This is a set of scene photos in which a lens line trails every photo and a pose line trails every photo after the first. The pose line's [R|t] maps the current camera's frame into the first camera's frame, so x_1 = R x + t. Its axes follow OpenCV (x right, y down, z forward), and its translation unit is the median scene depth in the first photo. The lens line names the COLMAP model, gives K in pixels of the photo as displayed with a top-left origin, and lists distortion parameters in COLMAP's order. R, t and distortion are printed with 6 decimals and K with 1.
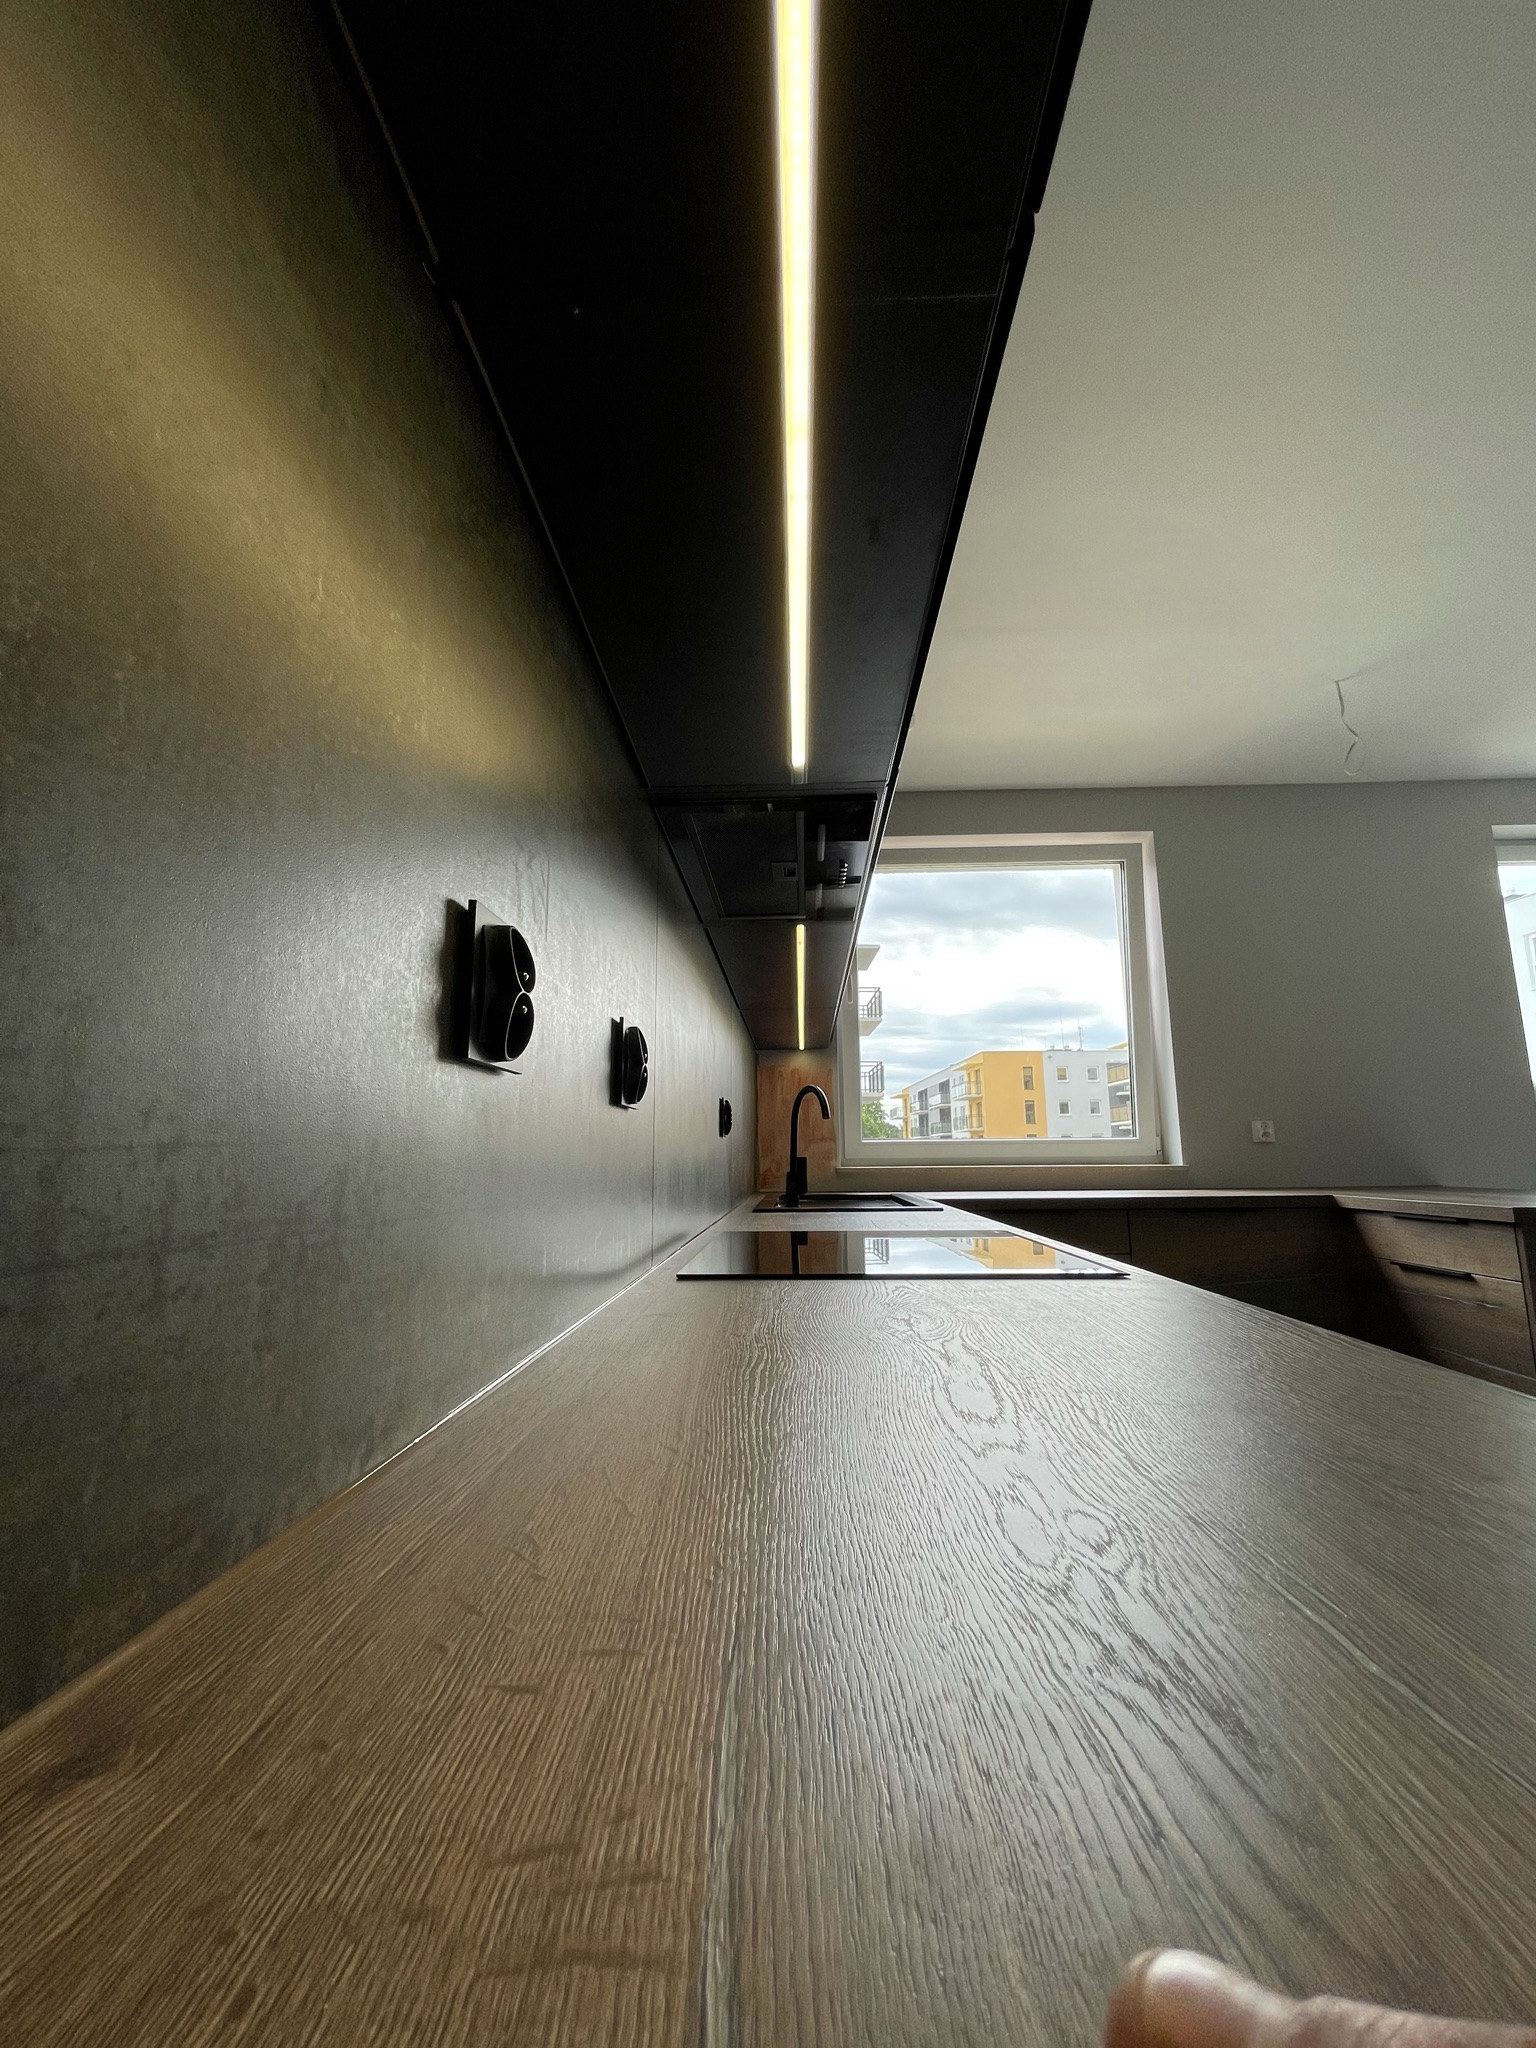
lens RADIAL K [[834.1, 0, 772.2], [0, 834.1, 1017.7], [0, 0, 1]] dist [-0.002965, -0.000094]
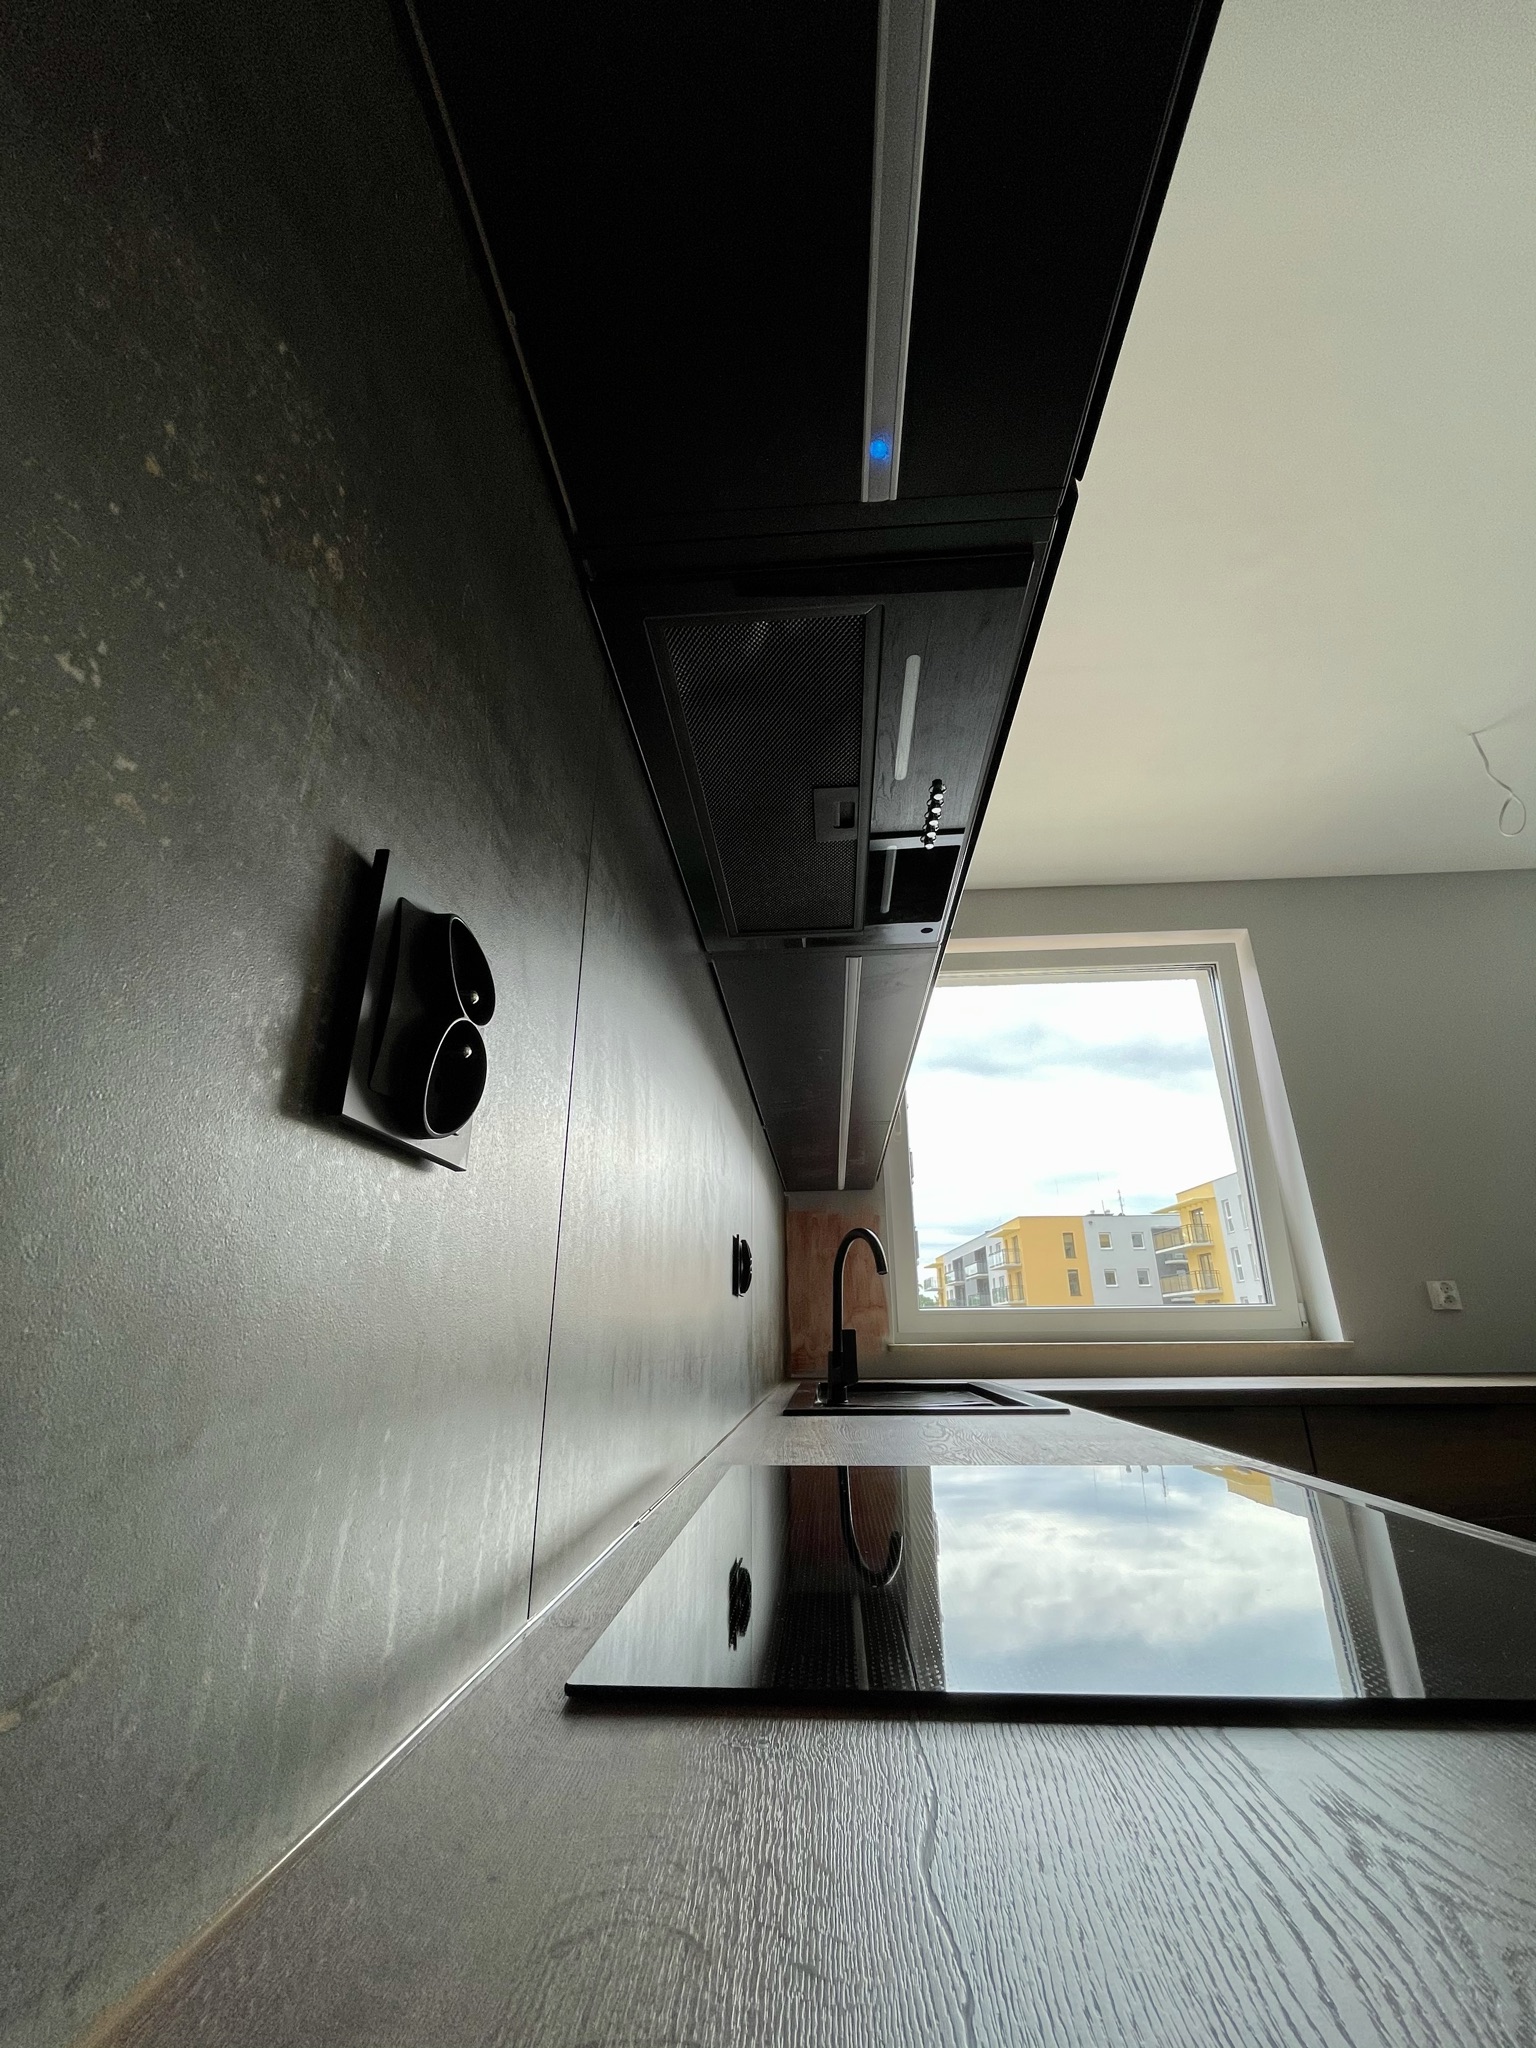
lens RADIAL K [[834.1, 0, 771.8], [0, 834.1, 1019.4], [0, 0, 1]] dist [-0.002965, -0.000094]
pose [[0.999484, -0.010882, -0.030234, -0.005178], [0.004849, 0.981213, -0.192868, 0.029558], [0.031765, 0.192622, 0.980759, 0.165143]]
